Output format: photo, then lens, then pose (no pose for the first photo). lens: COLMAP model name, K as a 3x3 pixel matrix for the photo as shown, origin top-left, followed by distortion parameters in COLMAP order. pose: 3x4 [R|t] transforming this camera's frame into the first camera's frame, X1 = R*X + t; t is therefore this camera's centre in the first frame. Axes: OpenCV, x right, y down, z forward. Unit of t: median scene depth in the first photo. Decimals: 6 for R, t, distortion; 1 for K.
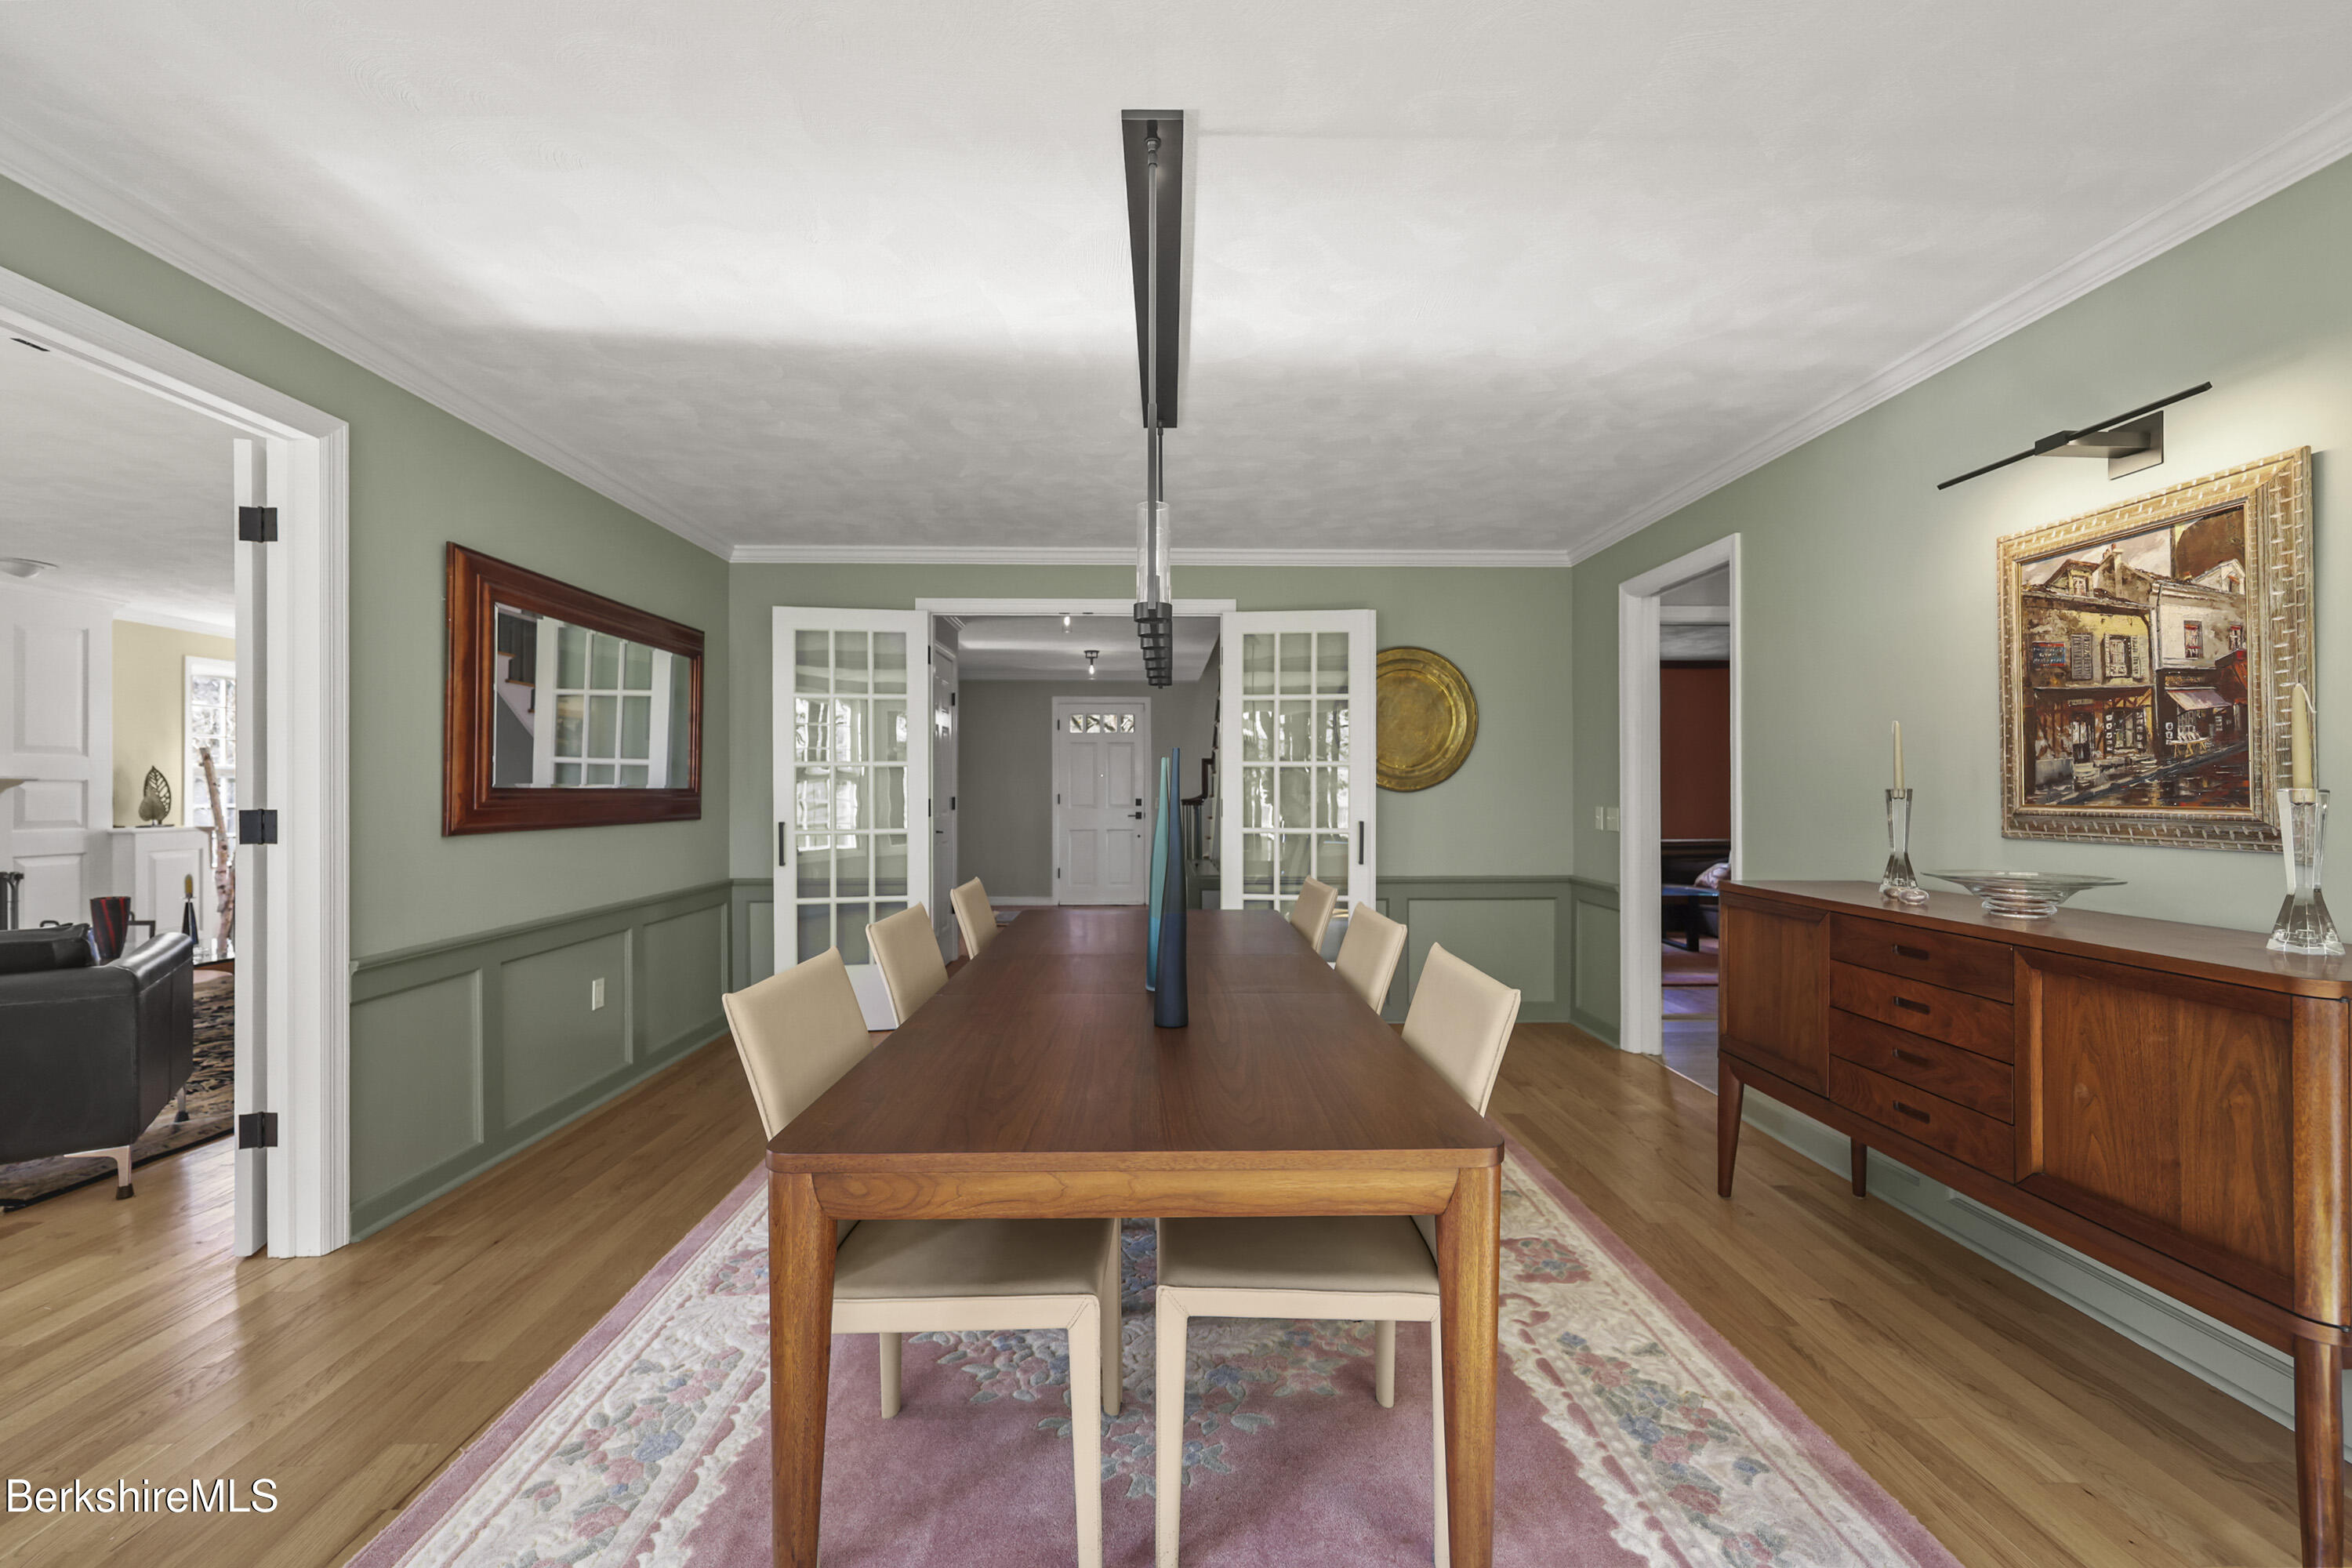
lens RADIAL K [[957.0, 0, 1189.1], [0, 957.0, 791.3], [0, 0, 1]] dist [-0.001830, 0.000589]
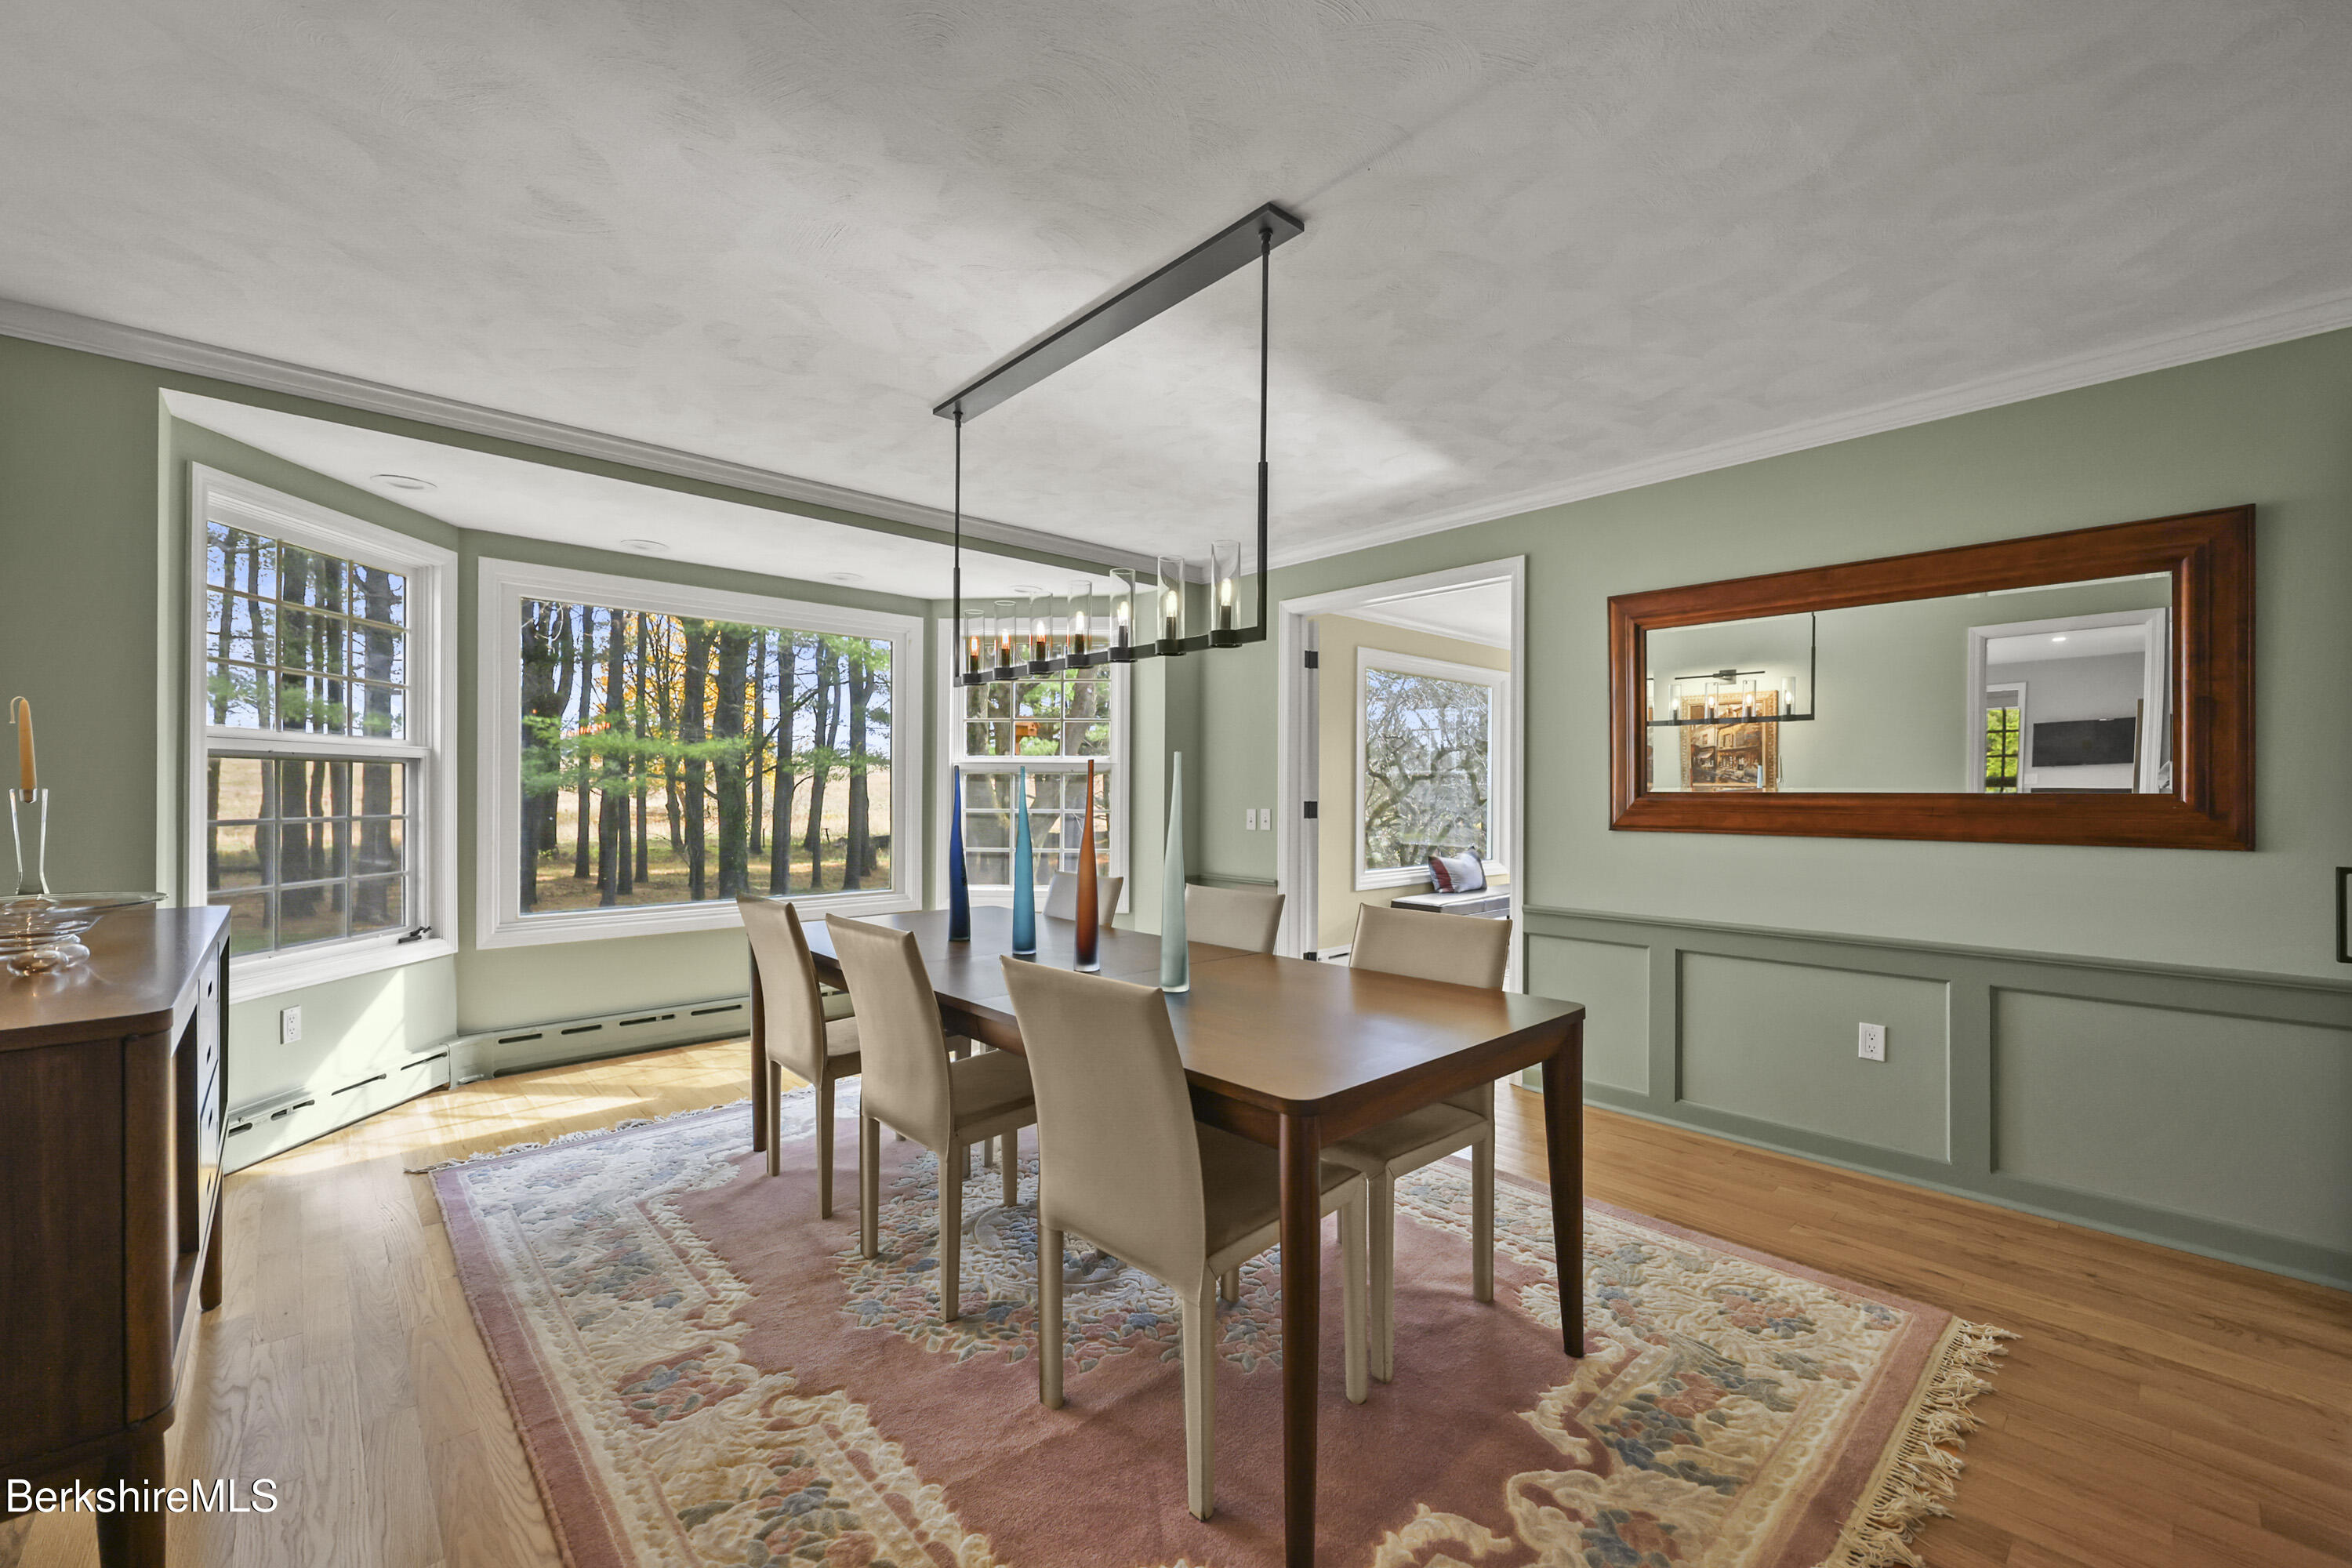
lens RADIAL K [[957.0, 0, 1175.9], [0, 957.0, 795.8], [0, 0, 1]] dist [-0.001830, 0.000589]
pose [[-0.762845, 0.000799, -0.646581, 0.572142], [-0.004108, 0.999973, 0.006082, -0.005084], [0.646569, 0.007295, -0.762821, 1.896306]]
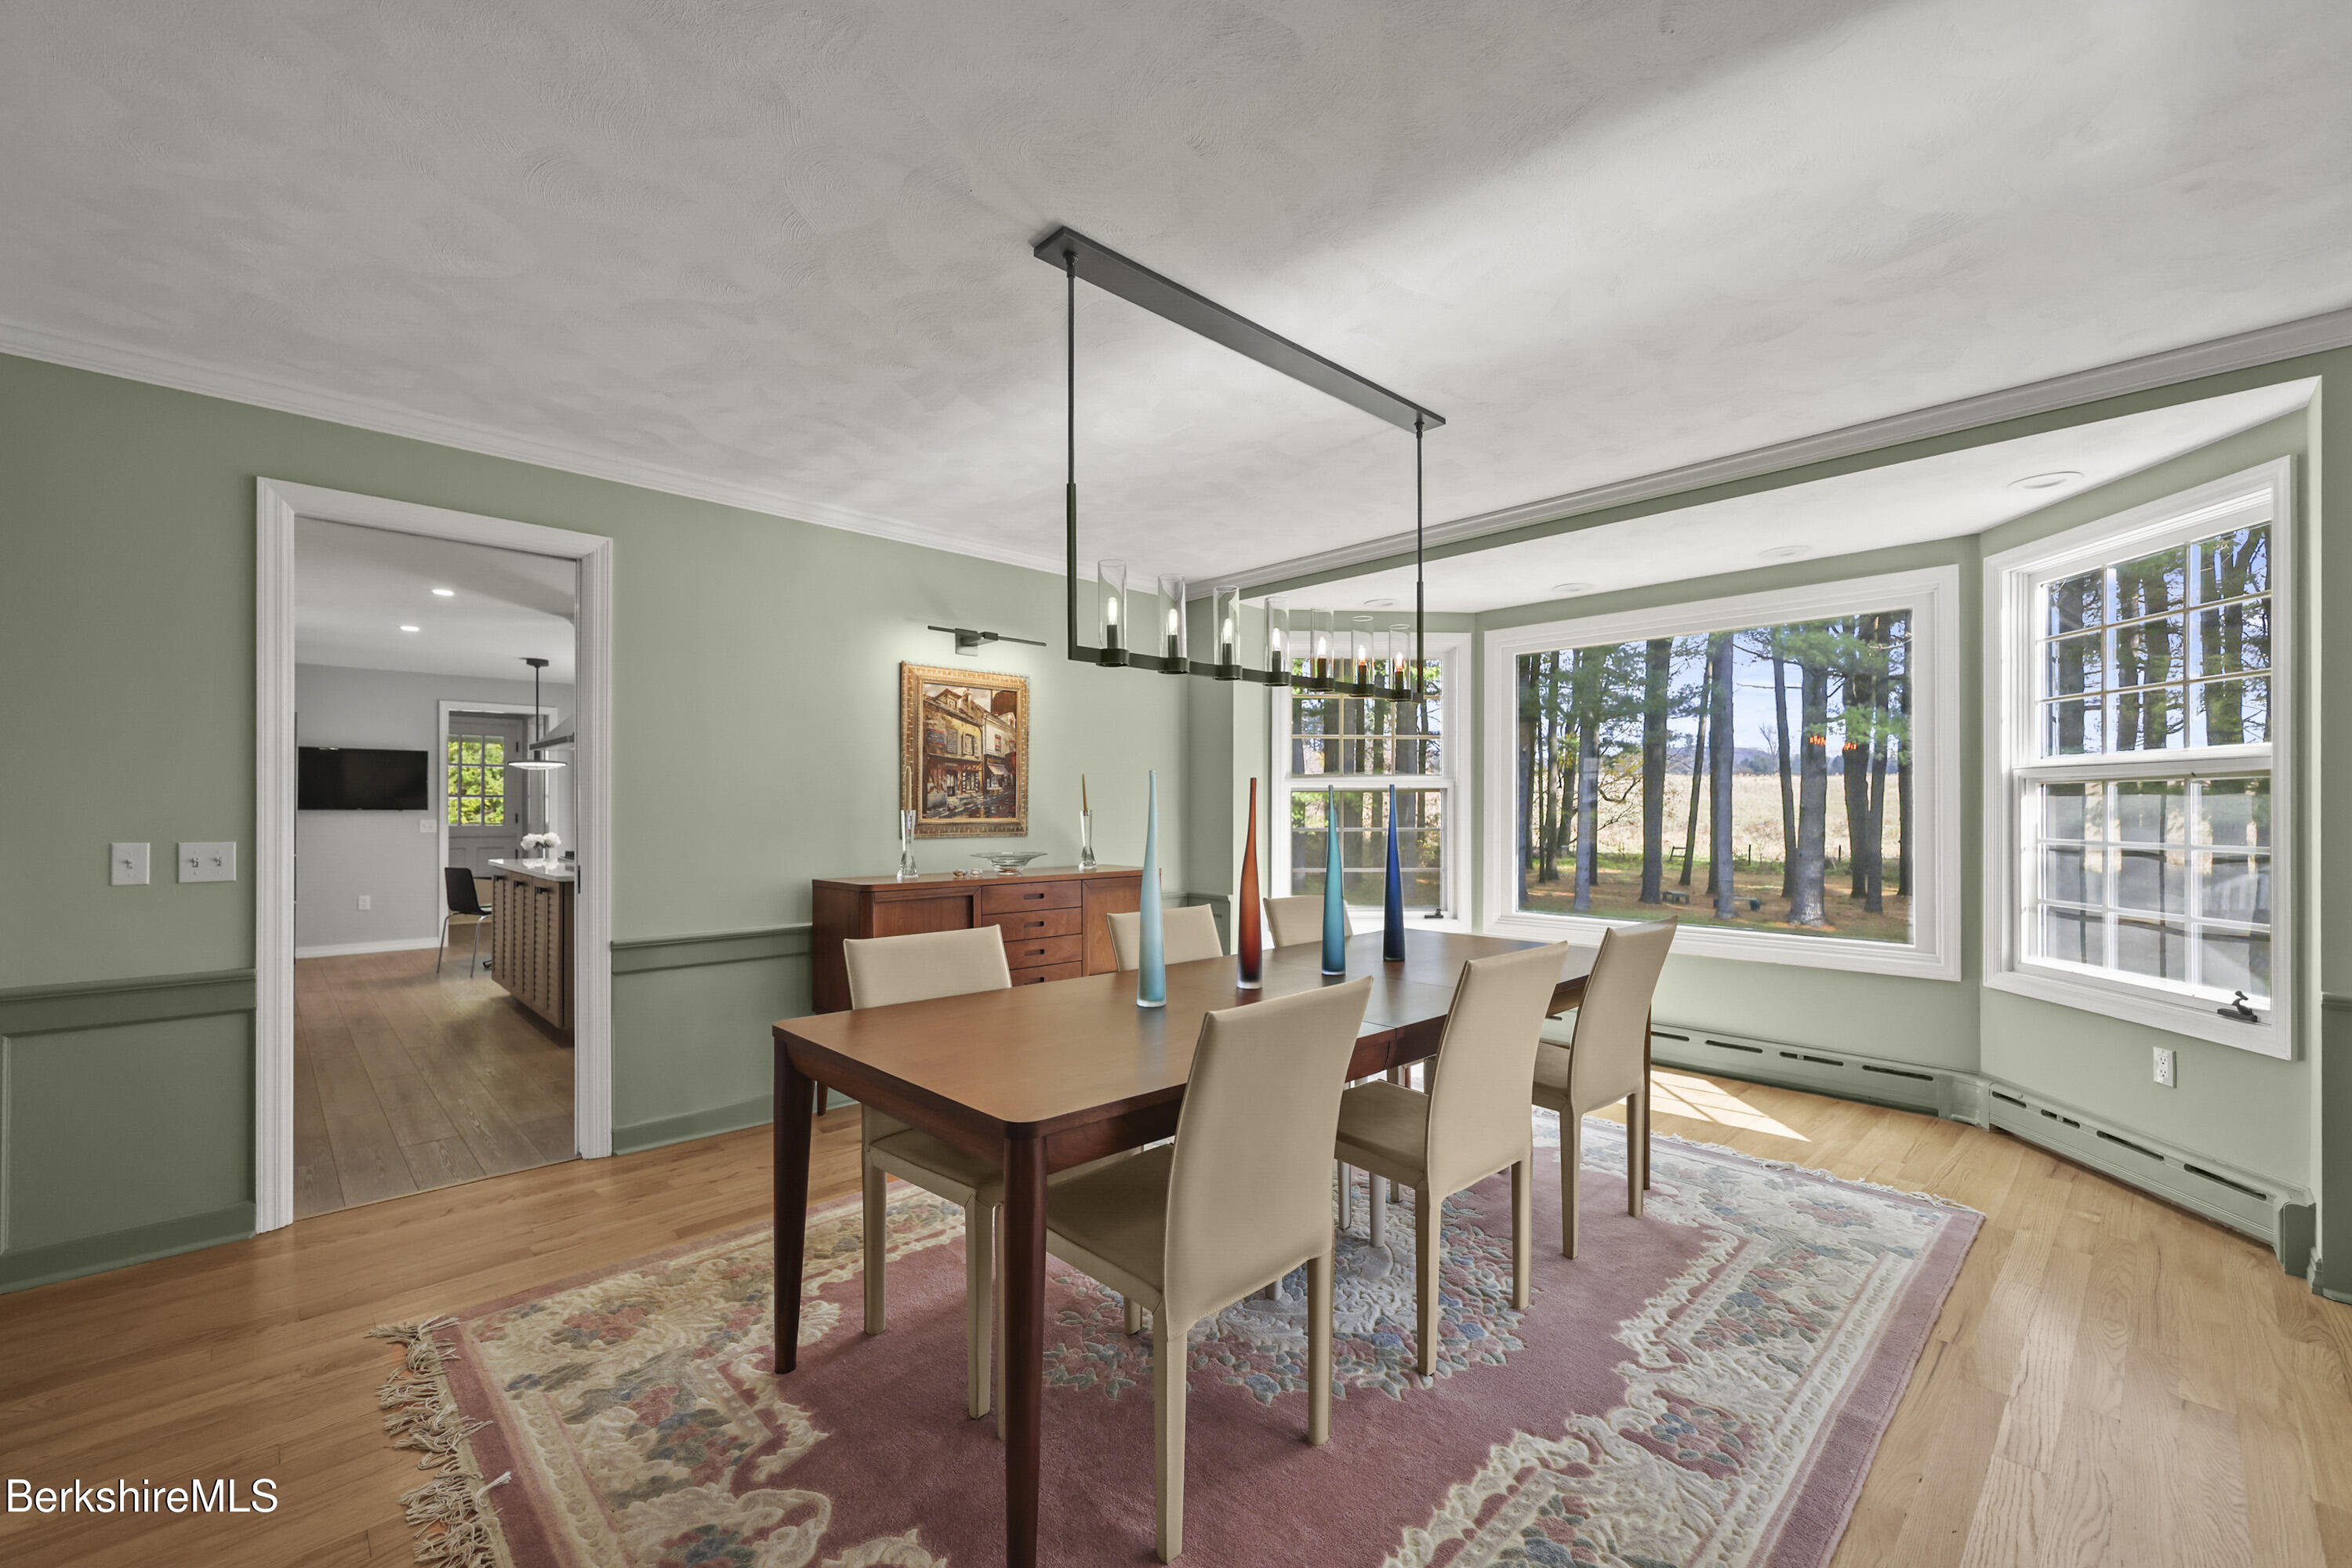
lens RADIAL K [[957.0, 0, 1172.8], [0, 957.0, 801.1], [0, 0, 1]] dist [-0.001830, 0.000589]
pose [[-0.658843, 0.005571, 0.752260, -0.748467], [0.000496, 0.999976, -0.006972, -0.006274], [-0.752280, -0.004220, -0.658830, 1.797949]]
